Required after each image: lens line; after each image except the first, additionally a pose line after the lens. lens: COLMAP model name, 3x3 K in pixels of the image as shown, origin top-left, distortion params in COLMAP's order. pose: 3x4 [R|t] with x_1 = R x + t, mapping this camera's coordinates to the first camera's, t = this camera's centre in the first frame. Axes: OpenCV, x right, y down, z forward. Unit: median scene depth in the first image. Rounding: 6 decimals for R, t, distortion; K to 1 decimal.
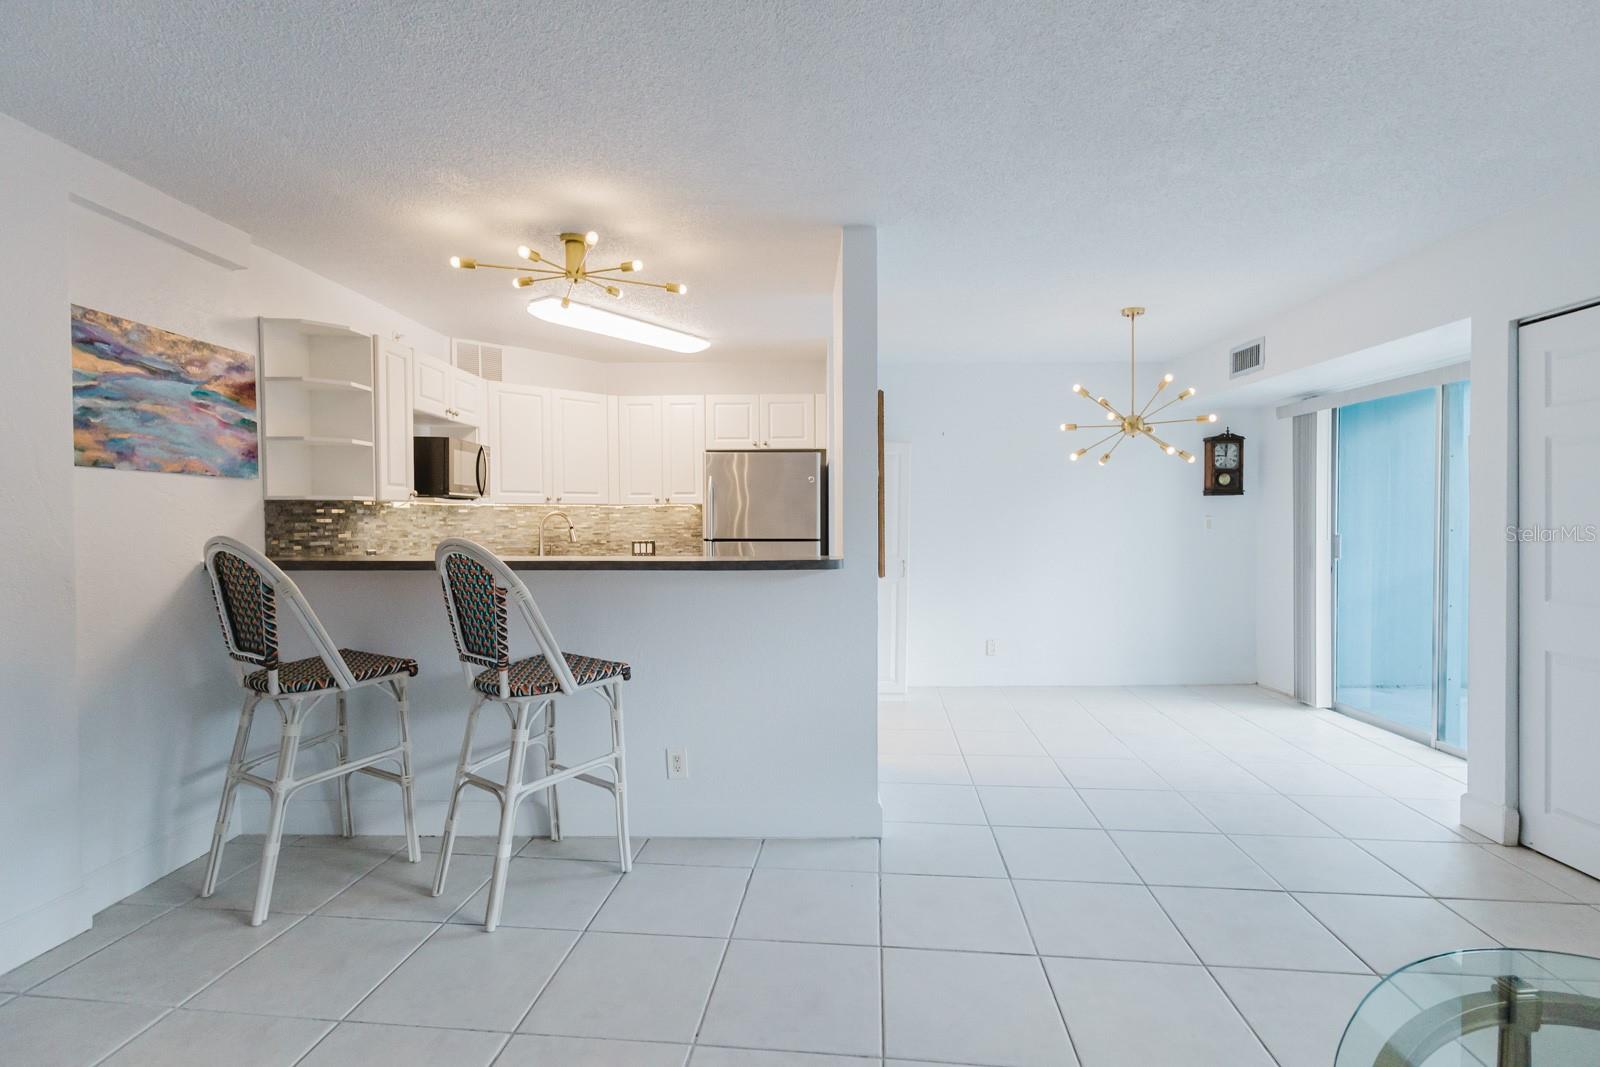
lens RADIAL K [[742.8, 0, 797.1], [0, 742.8, 532.7], [0, 0, 1]] dist [0.003487, 0.000640]
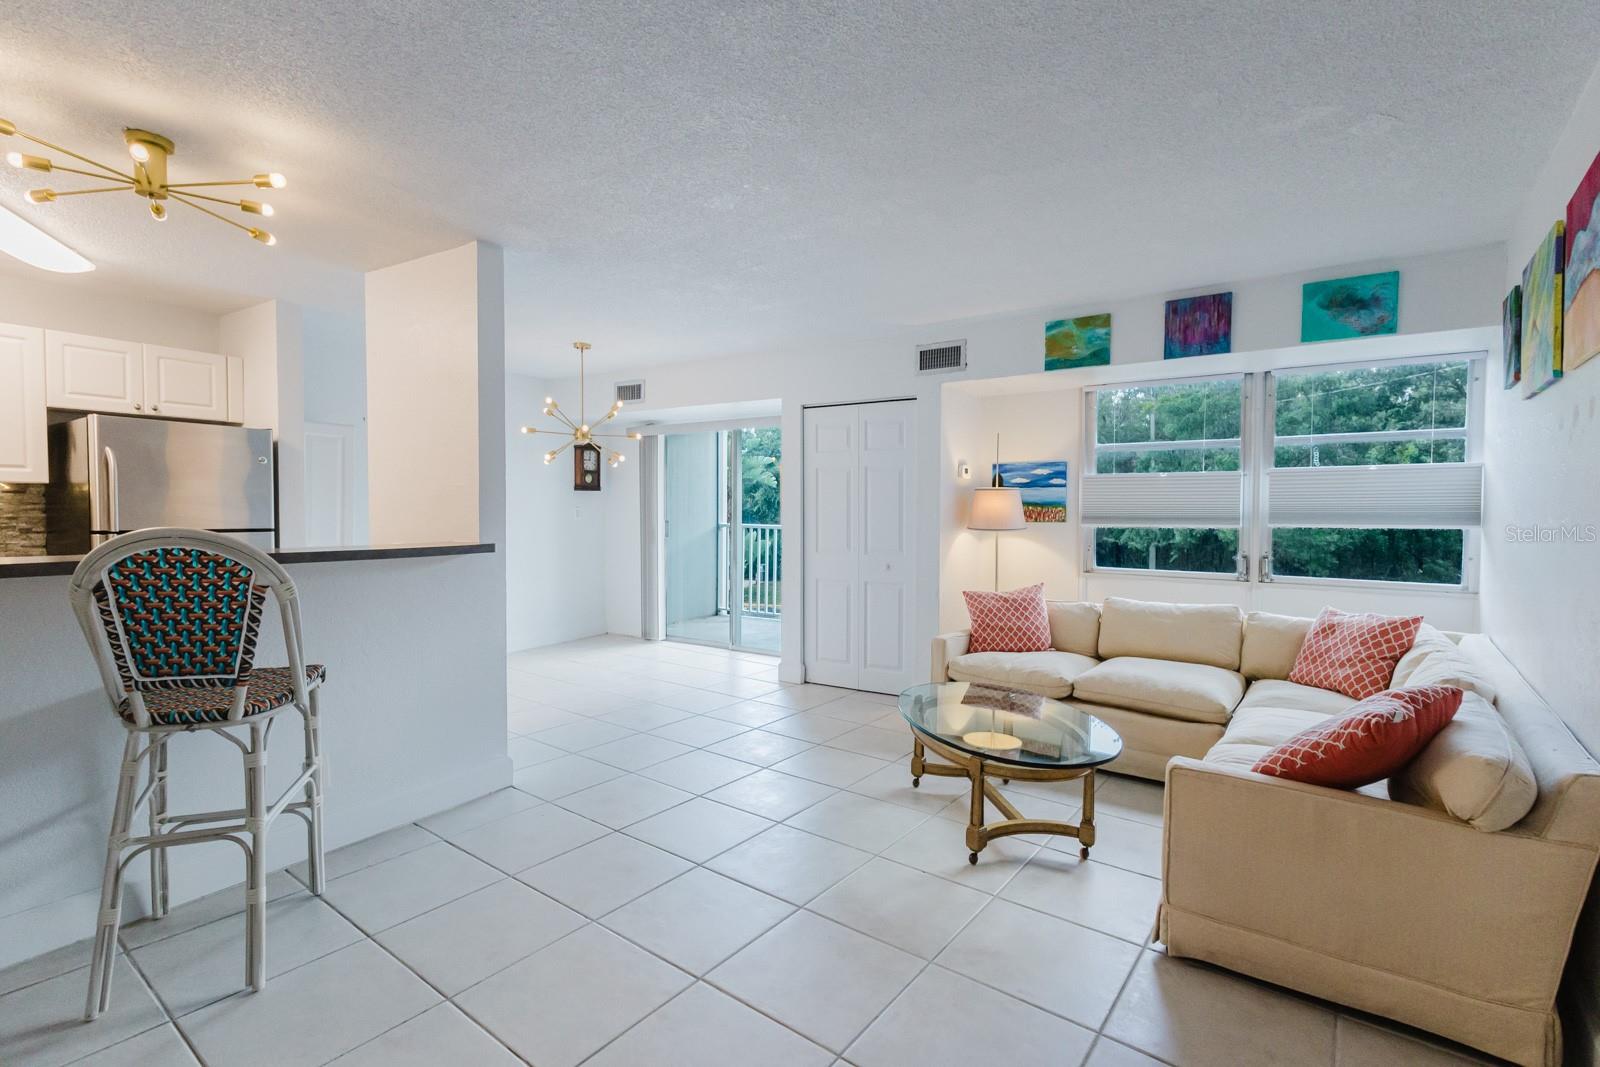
lens RADIAL K [[741.5, 0, 800.0], [0, 741.5, 533.5], [0, 0, 1]] dist [0.001813, 0.000306]
pose [[0.521615, -0.021163, 0.852918, -0.388851], [0.007504, 0.999767, 0.020217, 0.000905], [-0.853148, -0.004145, 0.521653, 0.014735]]
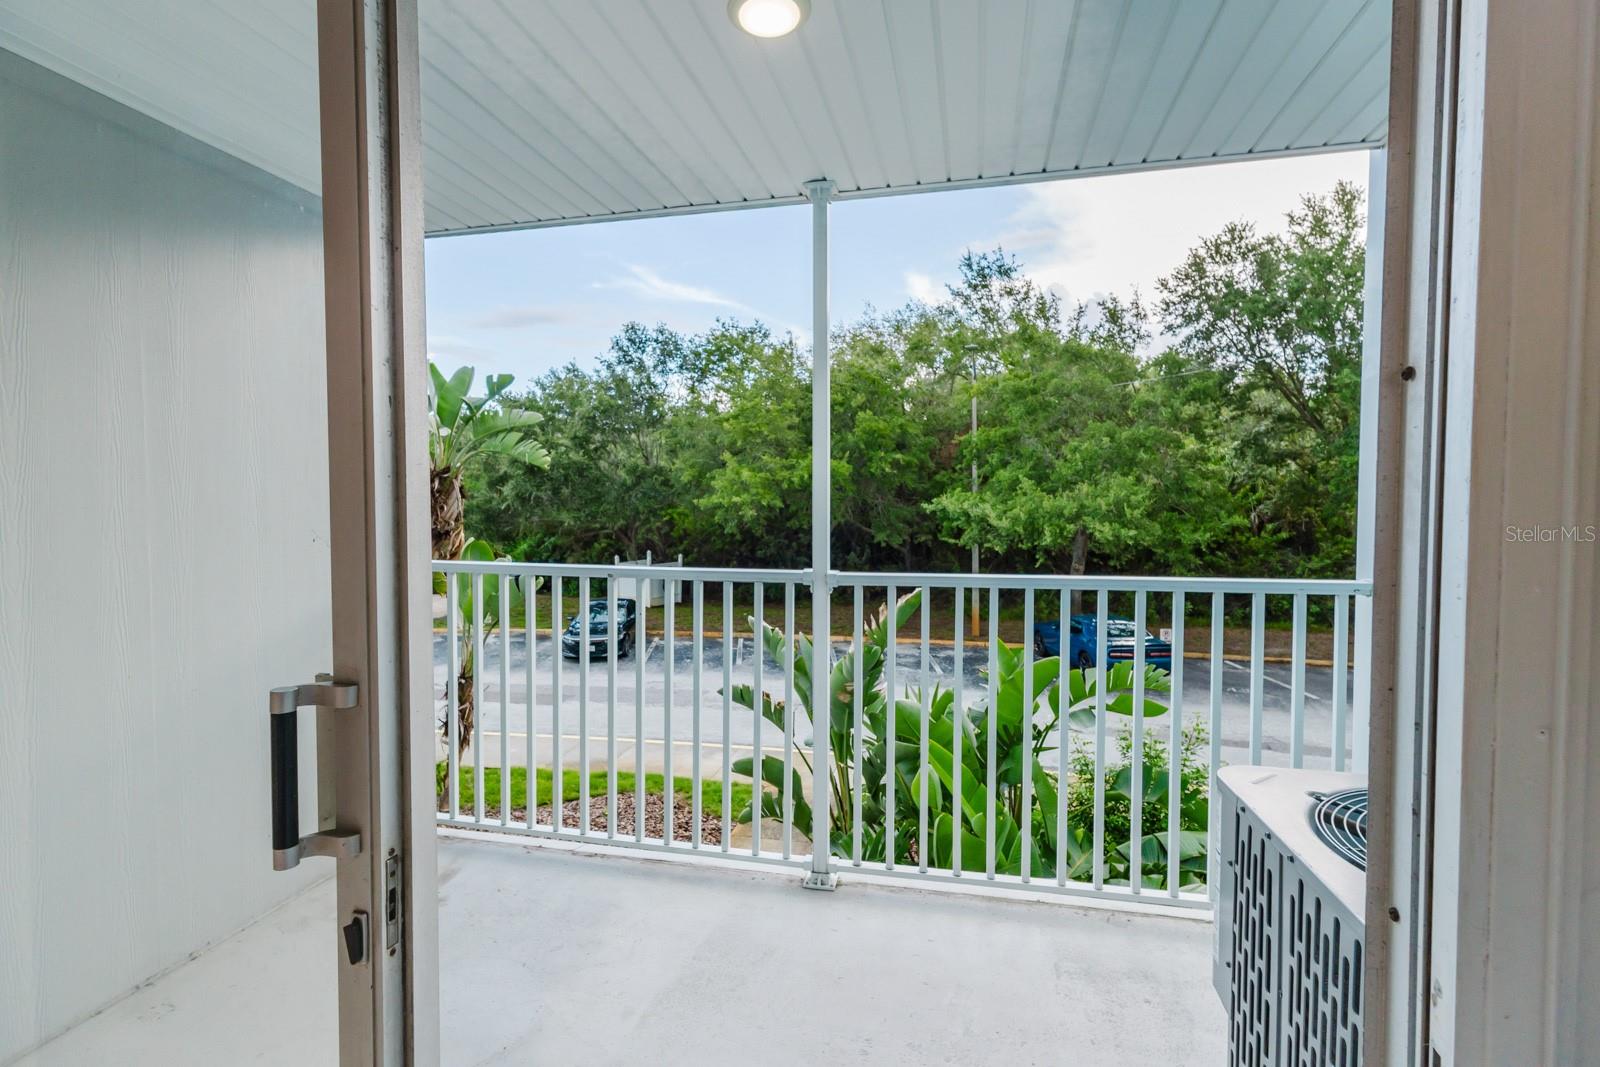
lens RADIAL K [[736.4, 0, 793.7], [0, 736.4, 533.8], [0, 0, 1]] dist [0.002836, 0.000472]
pose [[0.233184, -0.032382, 0.971893, 0.613889], [0.019415, 0.999401, 0.028640, -0.023160], [-0.972239, 0.012191, 0.233673, 0.723568]]
